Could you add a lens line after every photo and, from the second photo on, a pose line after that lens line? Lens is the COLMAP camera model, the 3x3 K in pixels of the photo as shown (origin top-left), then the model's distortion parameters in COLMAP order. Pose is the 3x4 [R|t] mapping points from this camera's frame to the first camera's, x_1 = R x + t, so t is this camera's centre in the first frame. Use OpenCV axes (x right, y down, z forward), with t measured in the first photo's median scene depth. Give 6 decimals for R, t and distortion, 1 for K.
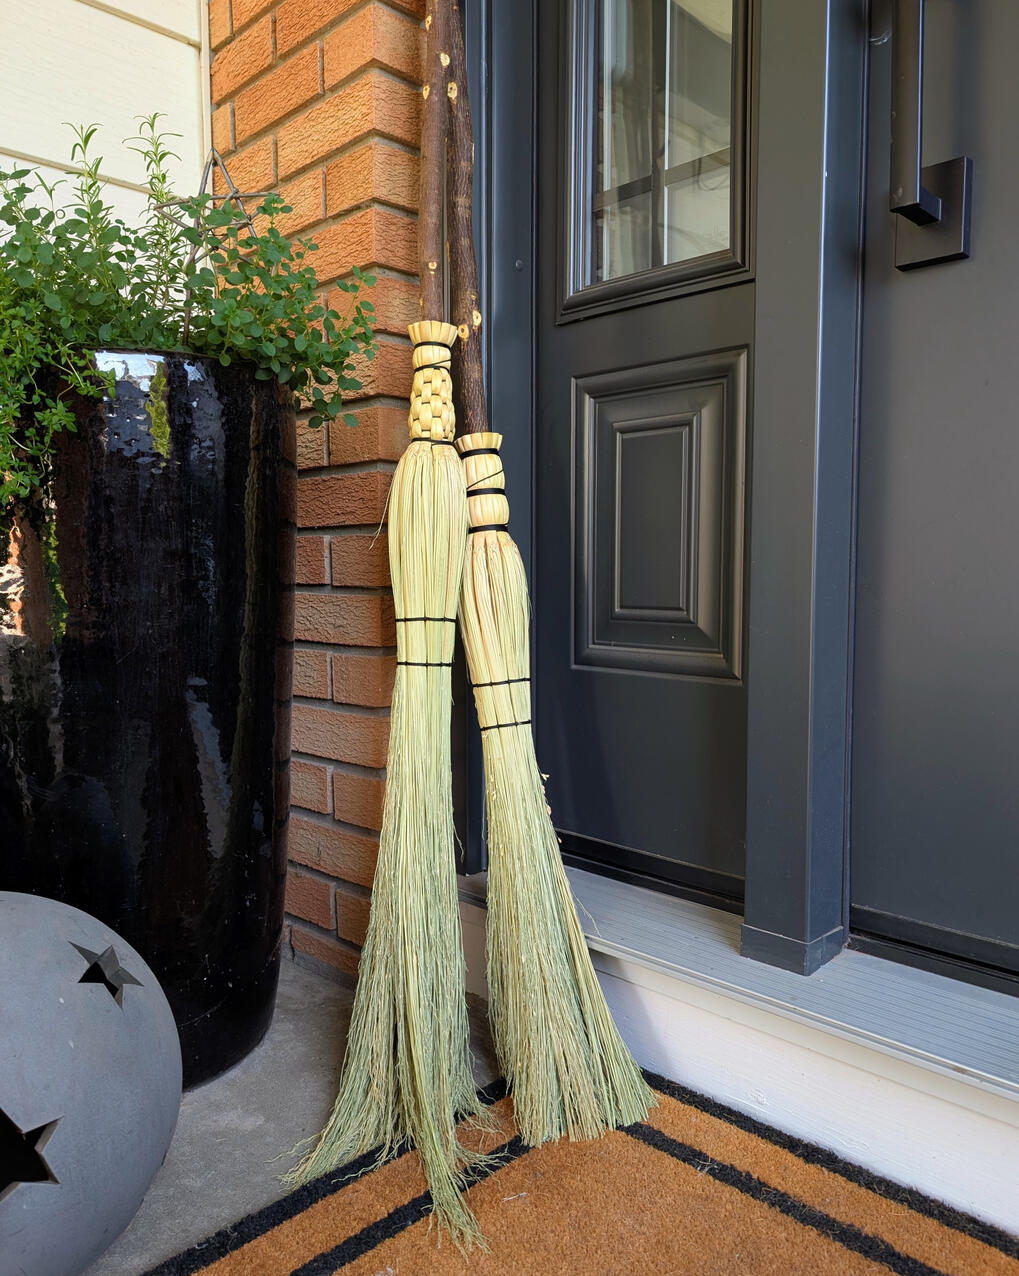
lens RADIAL K [[954.7, 0, 511.5], [0, 954.7, 636.6], [0, 0, 1]] dist [-0.003439, -0.013233]
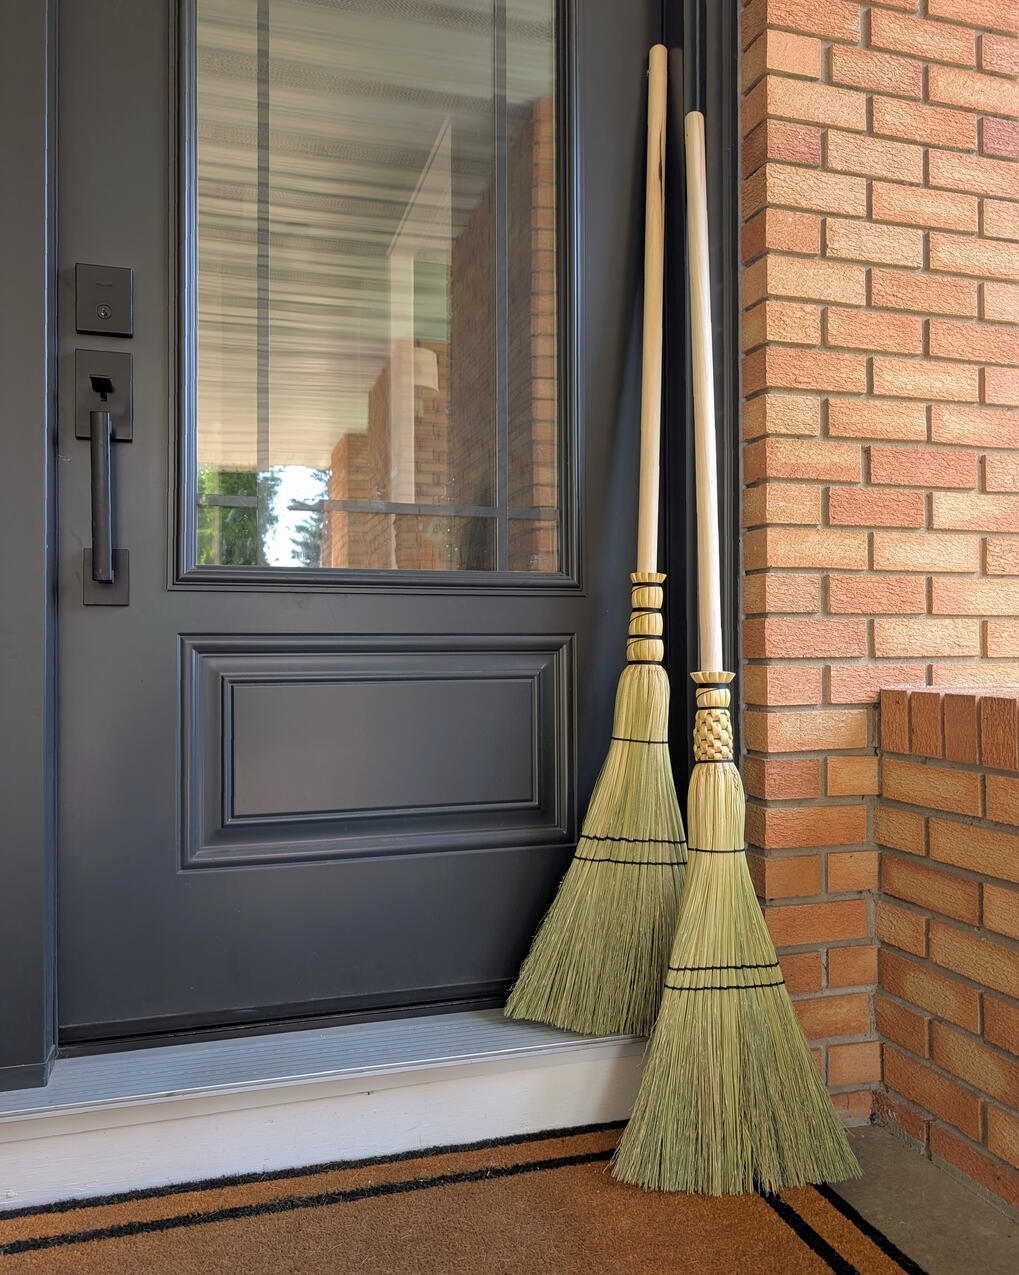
lens RADIAL K [[953.9, 0, 510.4], [0, 953.9, 637.1], [0, 0, 1]] dist [-0.003439, -0.013233]
pose [[0.482320, 0.003567, 0.875988, -0.639524], [0.073809, 0.996270, -0.044696, -0.214479], [-0.872880, 0.086213, 0.480258, -0.379150]]
